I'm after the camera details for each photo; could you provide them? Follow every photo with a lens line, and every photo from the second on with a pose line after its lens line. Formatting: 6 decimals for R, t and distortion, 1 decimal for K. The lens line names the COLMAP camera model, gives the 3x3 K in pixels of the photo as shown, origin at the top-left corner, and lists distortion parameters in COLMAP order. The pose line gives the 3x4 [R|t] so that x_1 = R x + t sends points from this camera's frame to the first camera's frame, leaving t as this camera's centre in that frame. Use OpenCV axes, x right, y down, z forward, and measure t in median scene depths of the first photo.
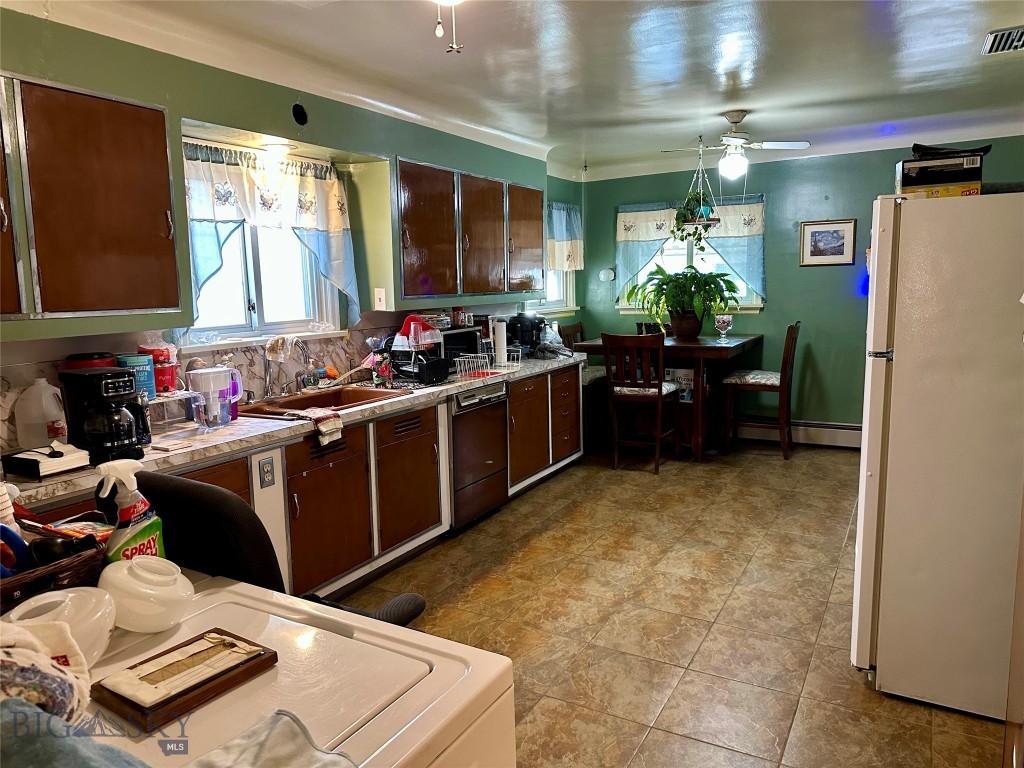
lens RADIAL K [[716.9, 0, 509.5], [0, 716.9, 379.4], [0, 0, 1]] dist [0.027723, -0.021758]
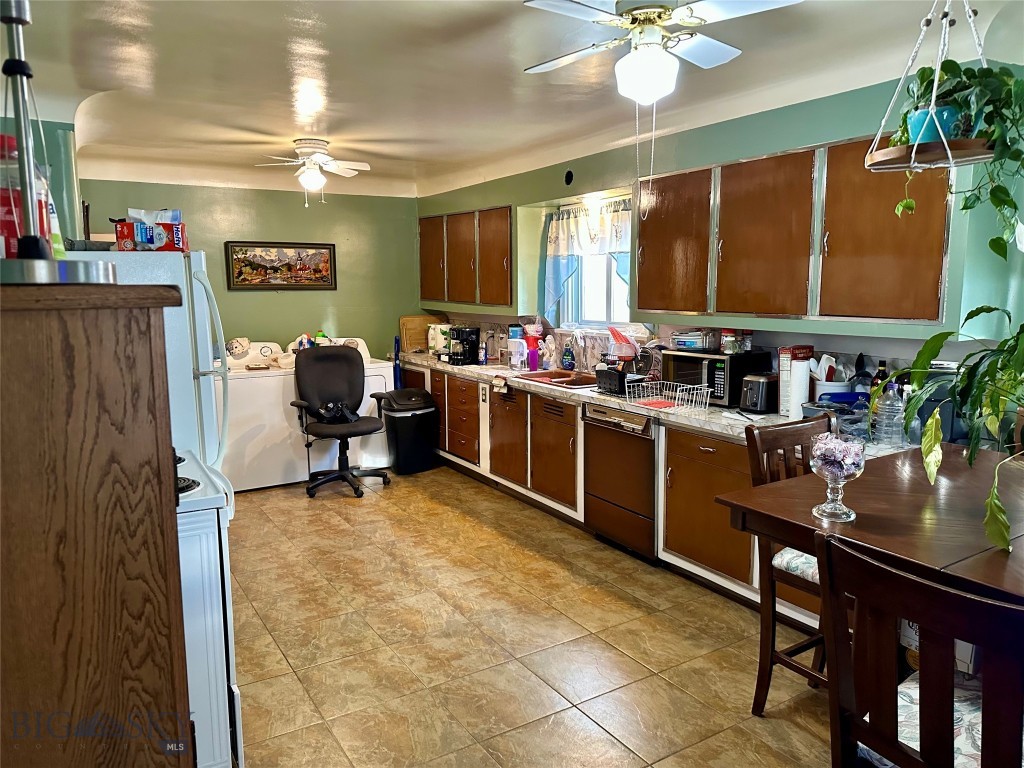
lens RADIAL K [[716.9, 0, 511.8], [0, 716.9, 384.1], [0, 0, 1]] dist [0.027723, -0.021758]
pose [[-0.469487, 0.156367, -0.868983, 0.933918], [-0.111485, 0.965818, 0.234023, -0.252826], [0.875873, 0.206749, -0.436006, 1.409453]]
